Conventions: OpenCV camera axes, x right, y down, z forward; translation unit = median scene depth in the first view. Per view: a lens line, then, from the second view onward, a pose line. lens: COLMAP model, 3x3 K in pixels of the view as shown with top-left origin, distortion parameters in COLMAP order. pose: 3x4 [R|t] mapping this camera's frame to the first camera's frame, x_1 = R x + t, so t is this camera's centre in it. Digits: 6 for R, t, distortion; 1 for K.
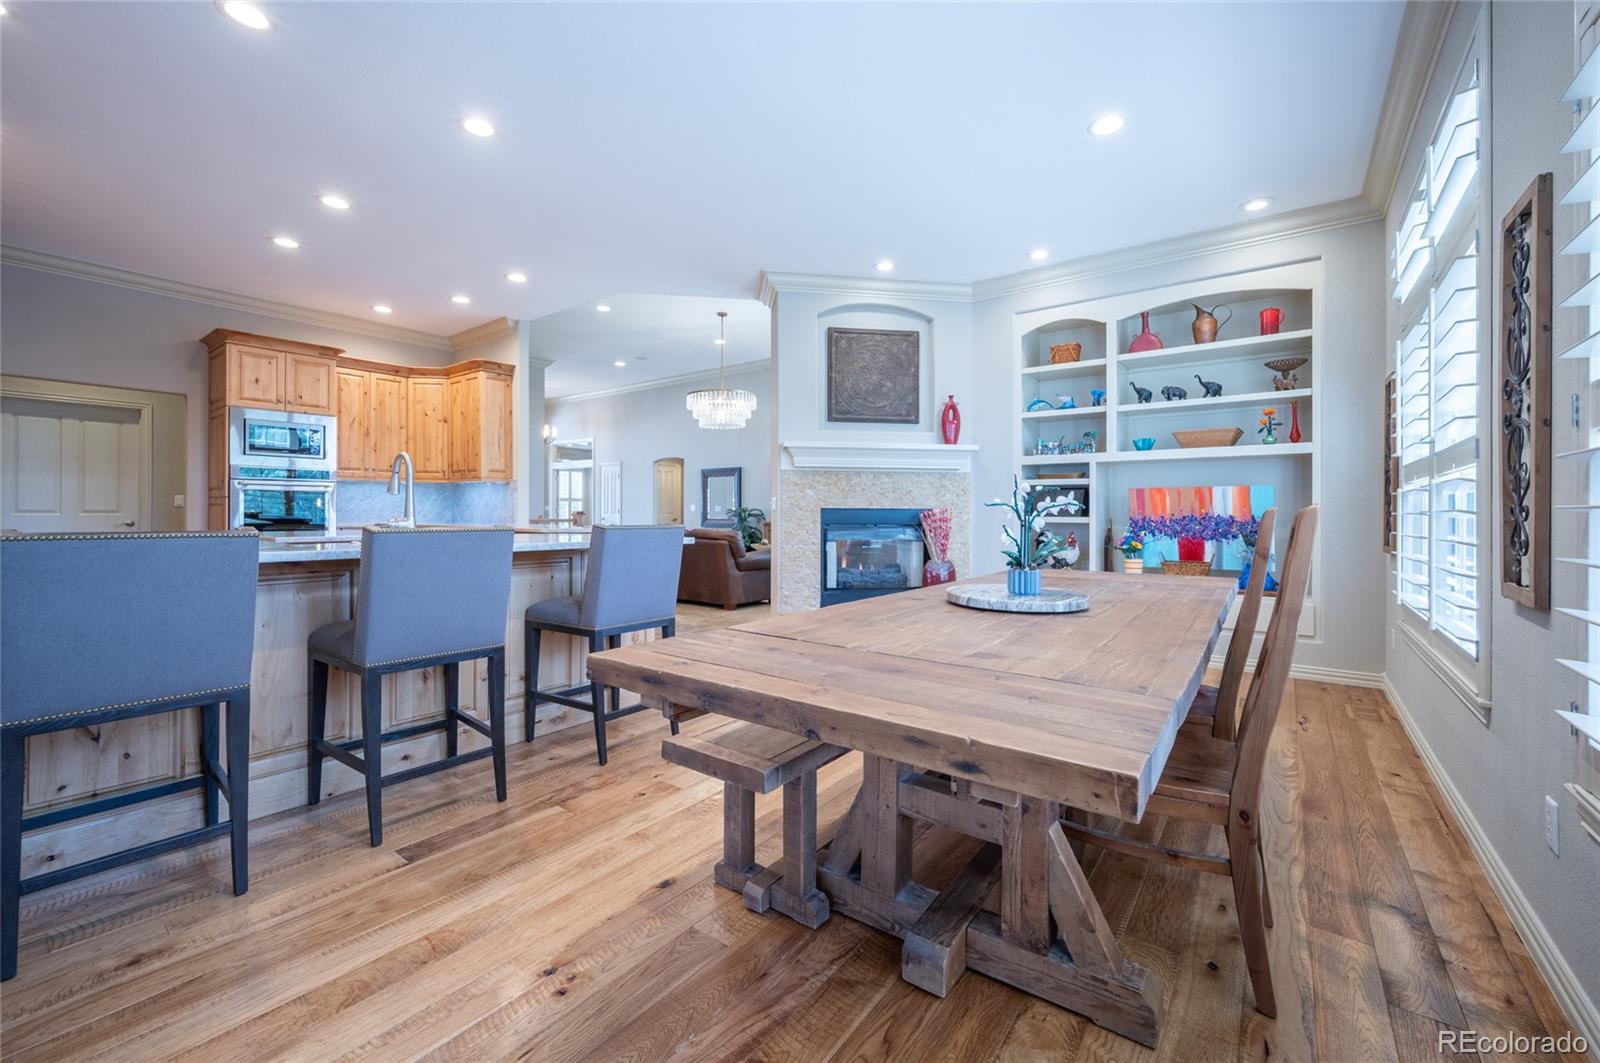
lens RADIAL K [[639.0, 0, 793.1], [0, 639.0, 510.1], [0, 0, 1]] dist [0.005458, -0.002336]
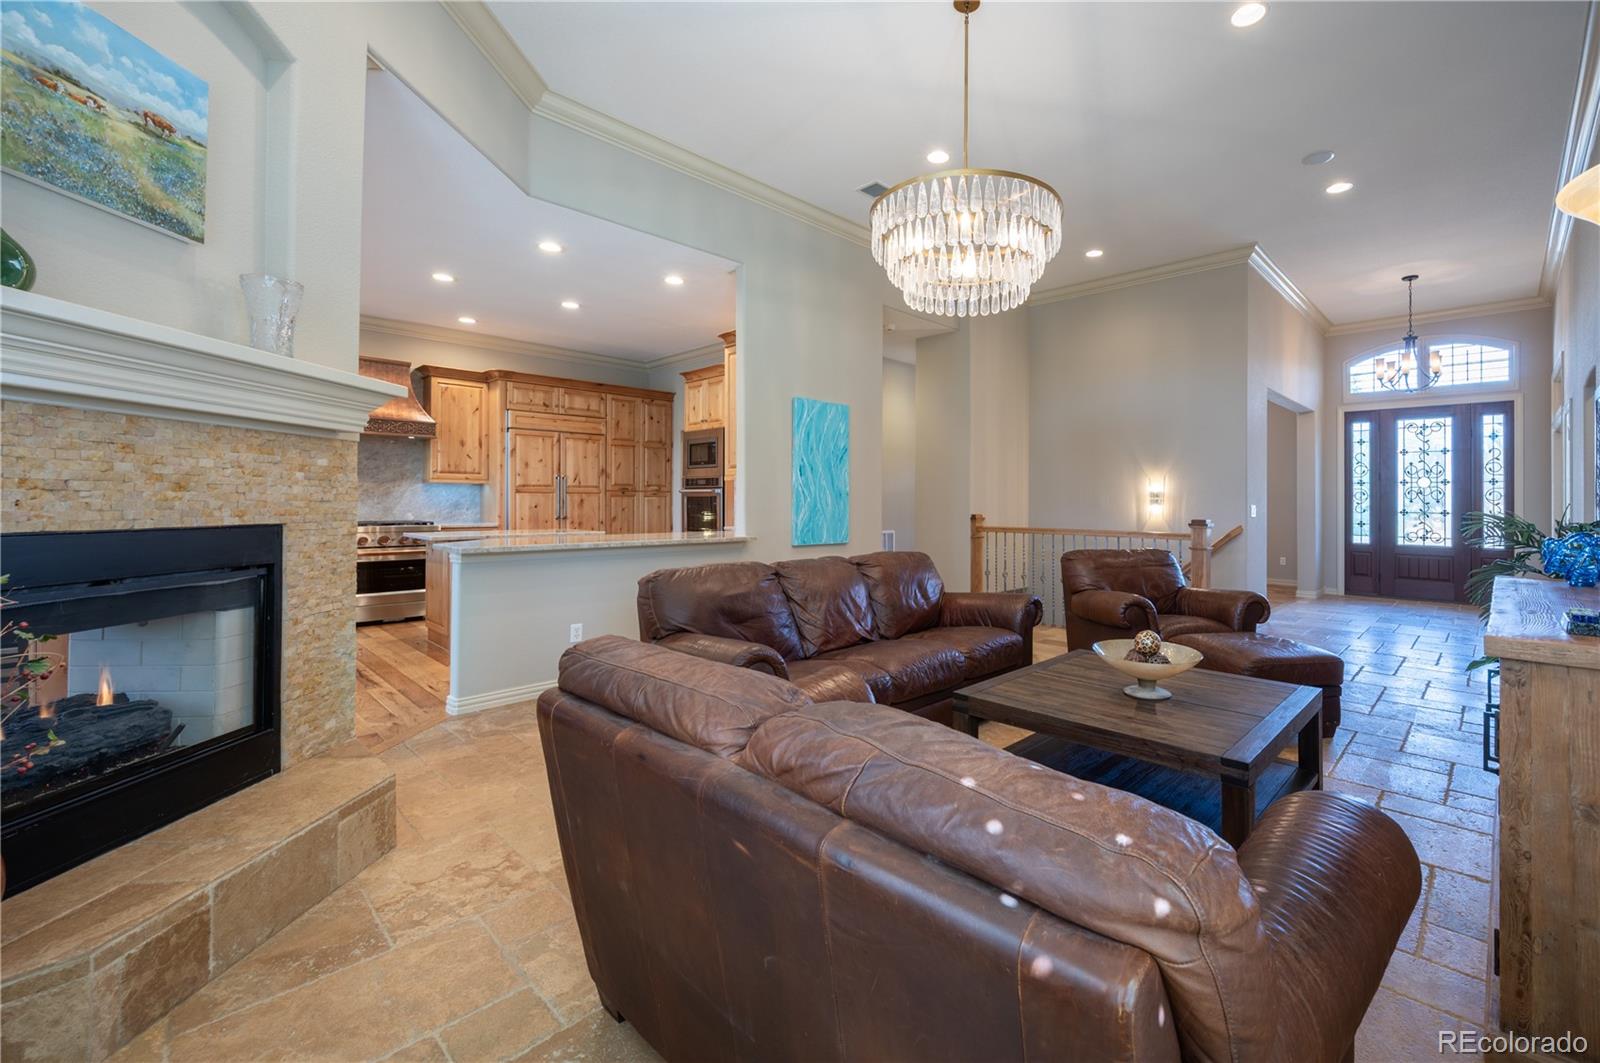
lens RADIAL K [[676.2, 0, 911.0], [0, 676.2, 500.4], [0, 0, 1]] dist [-0.000821, -0.000232]
pose [[-0.066042, -0.009460, -0.997772, 0.376057], [-0.005082, 0.999945, -0.009144, -0.011875], [0.997804, 0.004467, -0.066086, 1.309114]]
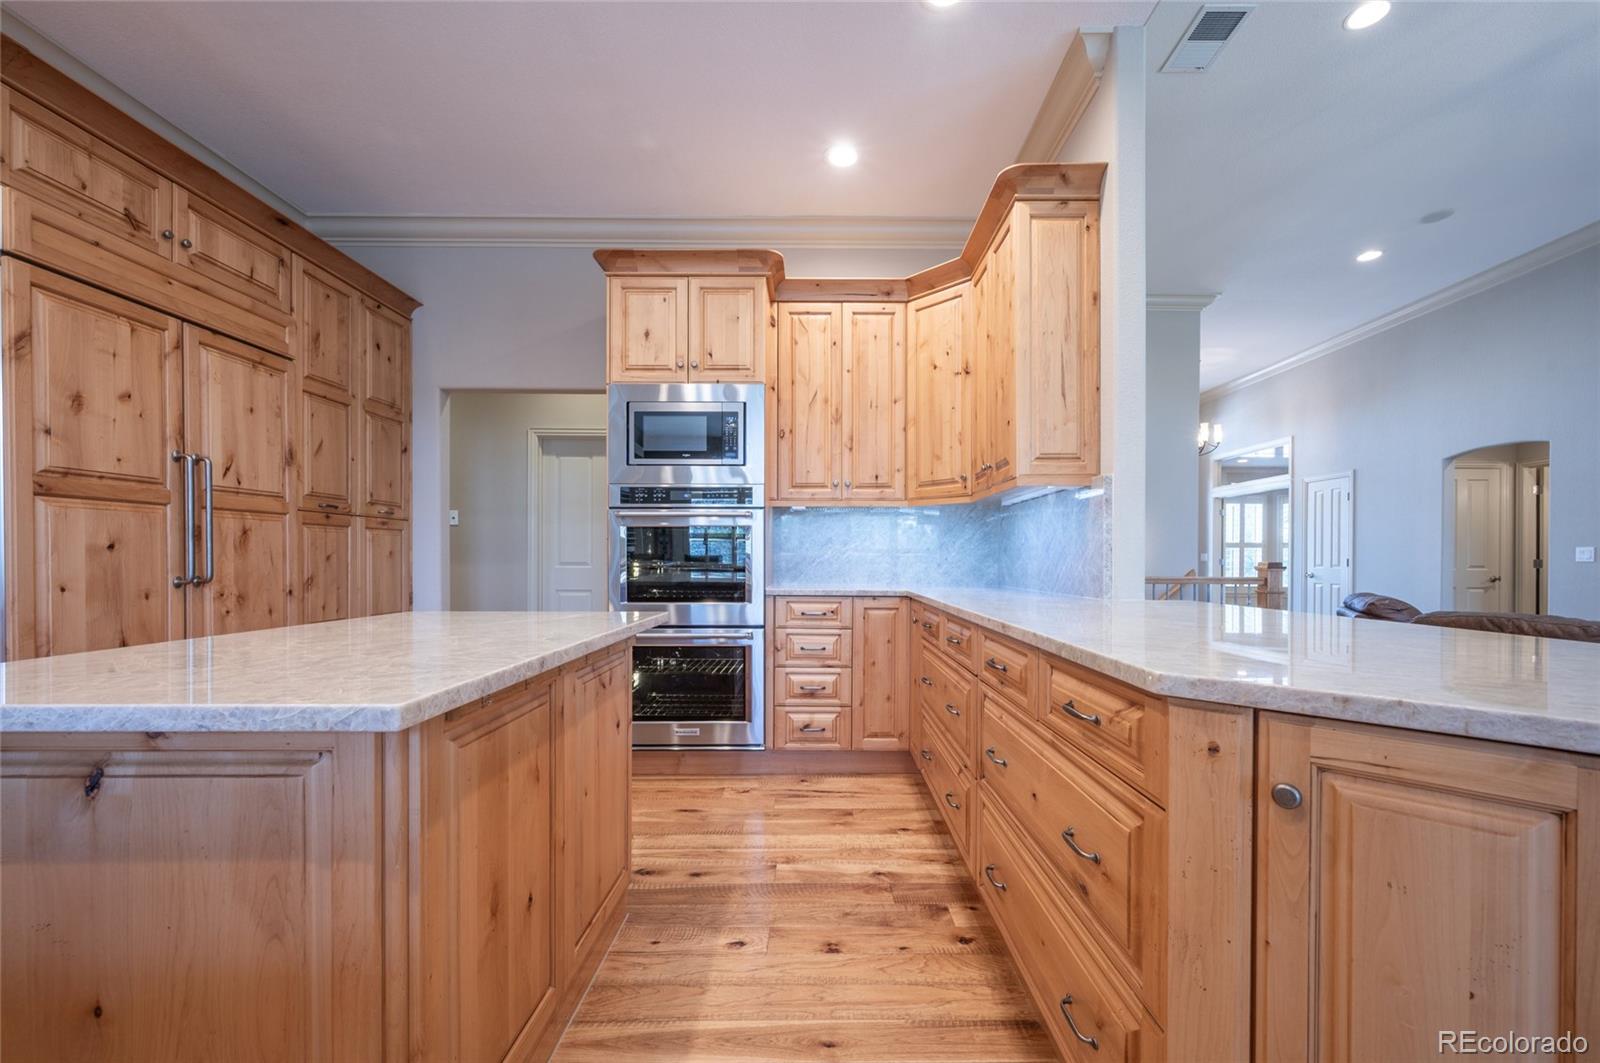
lens RADIAL K [[639.0, 0, 819.9], [0, 639.0, 564.4], [0, 0, 1]] dist [0.005458, -0.002336]
pose [[0.613415, 0.001188, -0.789760, -0.256205], [0.002808, 0.999989, 0.003685, 0.000776], [0.789756, -0.004478, 0.613405, 0.672683]]
